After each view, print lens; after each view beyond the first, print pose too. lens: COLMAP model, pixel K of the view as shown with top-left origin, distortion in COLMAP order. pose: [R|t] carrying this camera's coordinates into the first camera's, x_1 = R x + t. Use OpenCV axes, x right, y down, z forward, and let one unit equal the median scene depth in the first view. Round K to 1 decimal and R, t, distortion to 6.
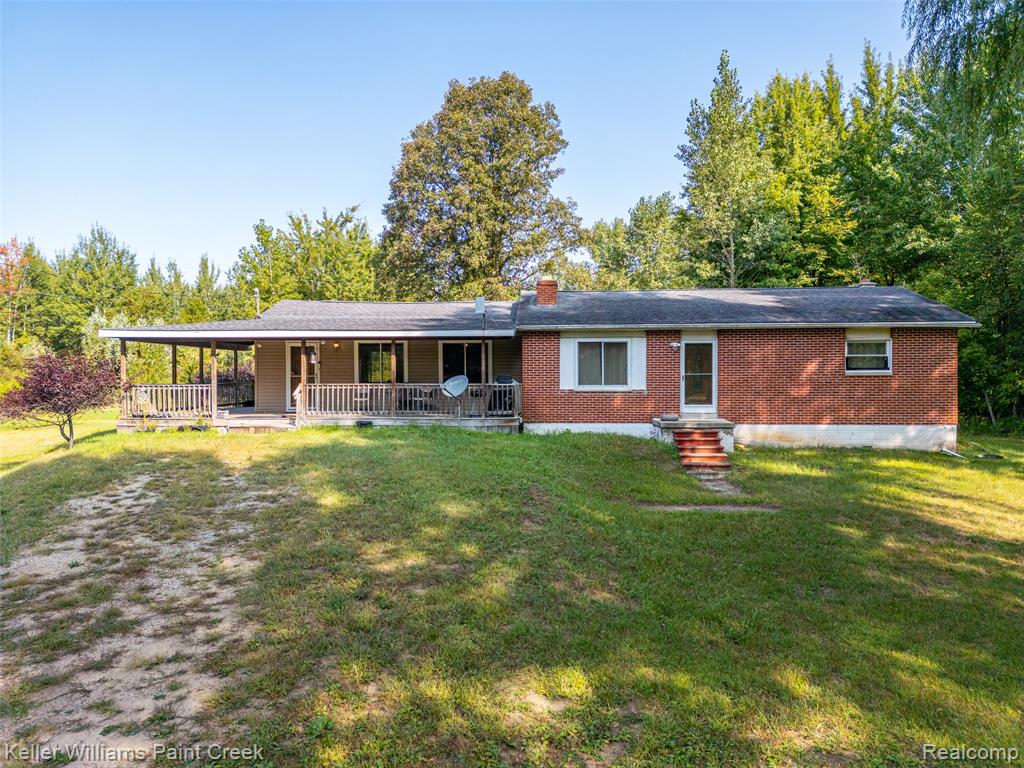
lens RADIAL K [[712.3, 0, 511.9], [0, 712.3, 382.6], [0, 0, 1]] dist [0.071626, -0.062511]
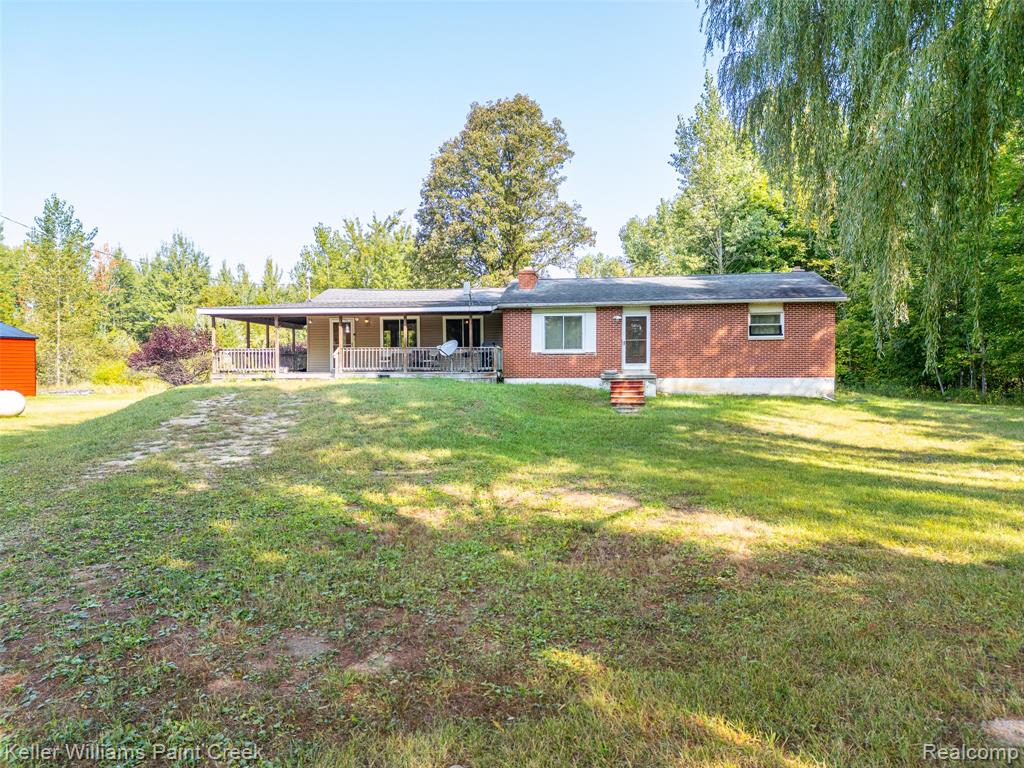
lens RADIAL K [[712.3, 0, 510.0], [0, 712.3, 386.0], [0, 0, 1]] dist [0.071626, -0.062511]
pose [[0.996775, 0.000691, -0.080247, 0.098175], [-0.000078, 0.999971, 0.007639, 0.045168], [0.080250, -0.007608, 0.996746, -0.232208]]
